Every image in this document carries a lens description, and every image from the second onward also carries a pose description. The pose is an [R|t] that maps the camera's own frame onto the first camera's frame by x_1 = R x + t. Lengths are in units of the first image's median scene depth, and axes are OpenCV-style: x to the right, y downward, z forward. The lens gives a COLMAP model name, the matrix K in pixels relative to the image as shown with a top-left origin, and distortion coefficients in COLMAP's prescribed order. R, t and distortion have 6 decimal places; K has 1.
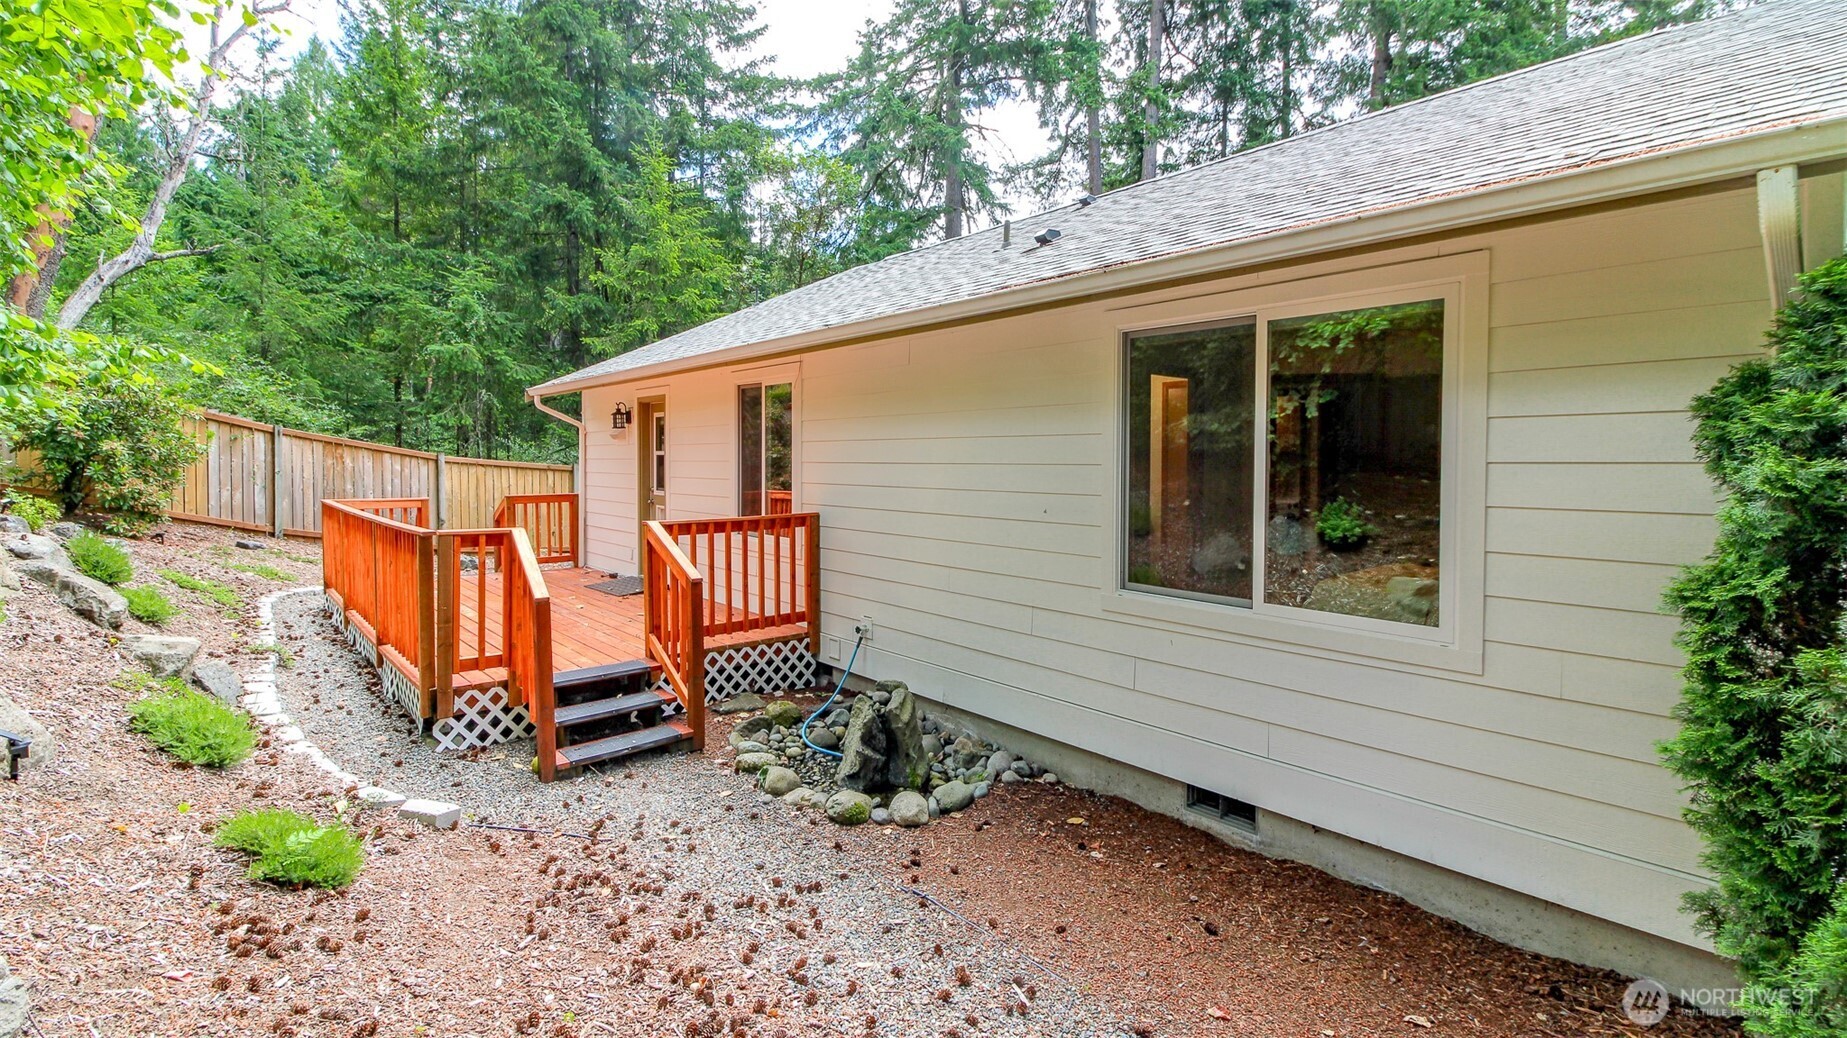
lens RADIAL K [[821.2, 0, 923.0], [0, 821.2, 493.4], [0, 0, 1]] dist [0.023742, -0.016325]
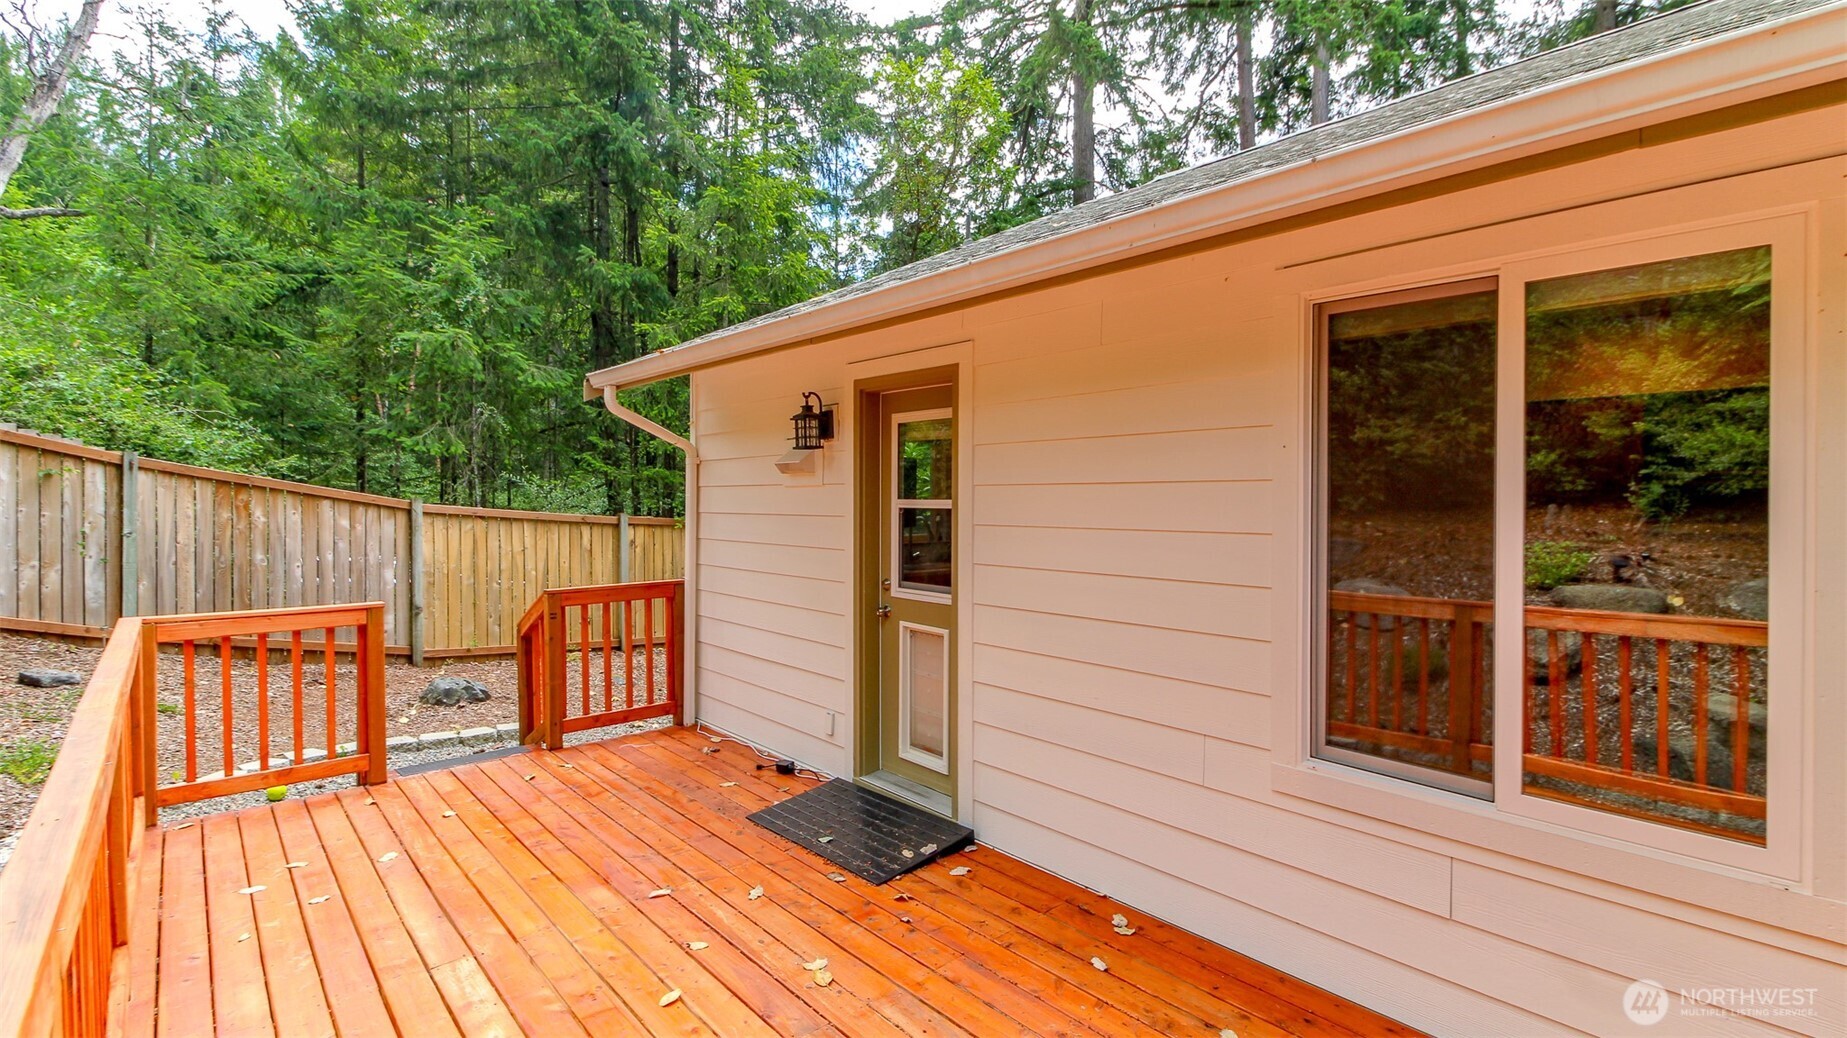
lens RADIAL K [[825.8, 0, 923.5], [0, 825.8, 519.0], [0, 0, 1]] dist [0.020606, -0.013635]
pose [[0.999875, -0.002144, 0.015659, -0.213742], [0.002420, 0.999843, -0.017575, -0.022093], [-0.015619, 0.017611, 0.999723, 0.372883]]
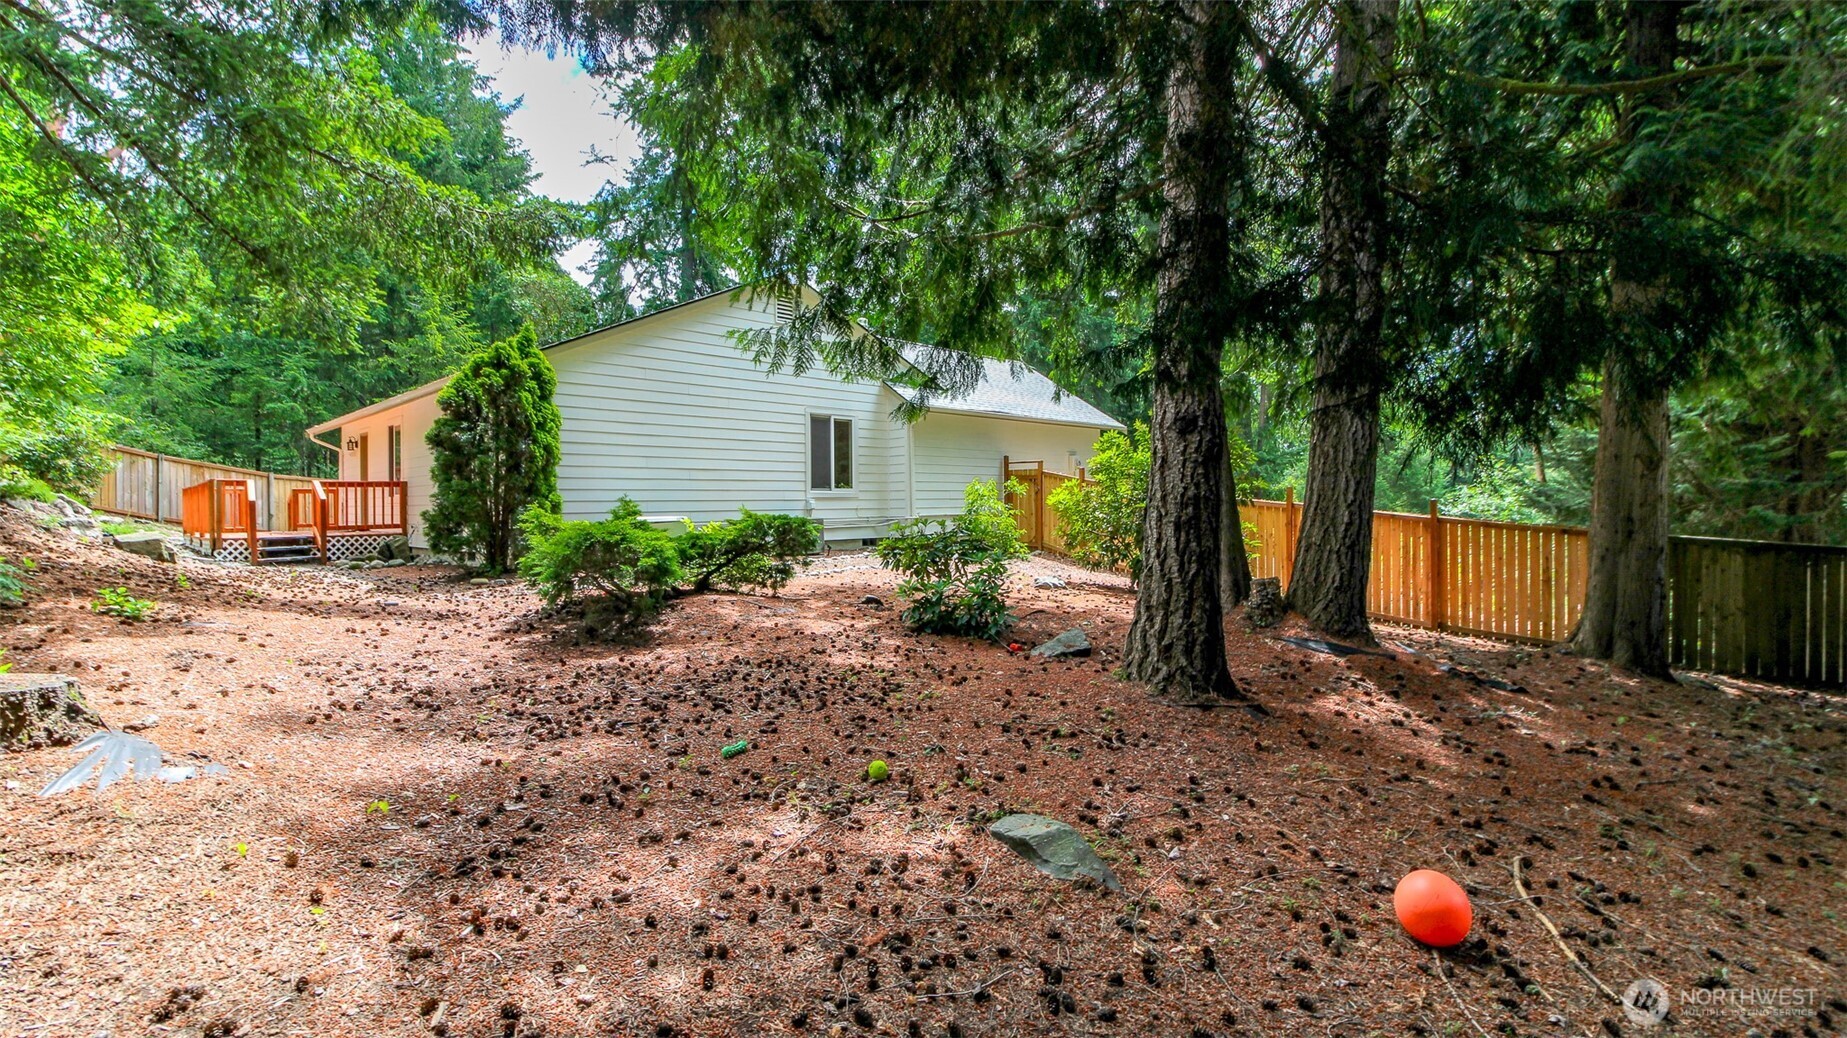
lens RADIAL K [[825.8, 0, 923.5], [0, 825.8, 519.0], [0, 0, 1]] dist [0.020606, -0.013635]
pose [[0.997356, -0.013741, 0.071359, 0.541536], [0.015746, 0.999495, -0.027615, 0.102882], [-0.070944, 0.028666, 0.997068, -0.665295]]
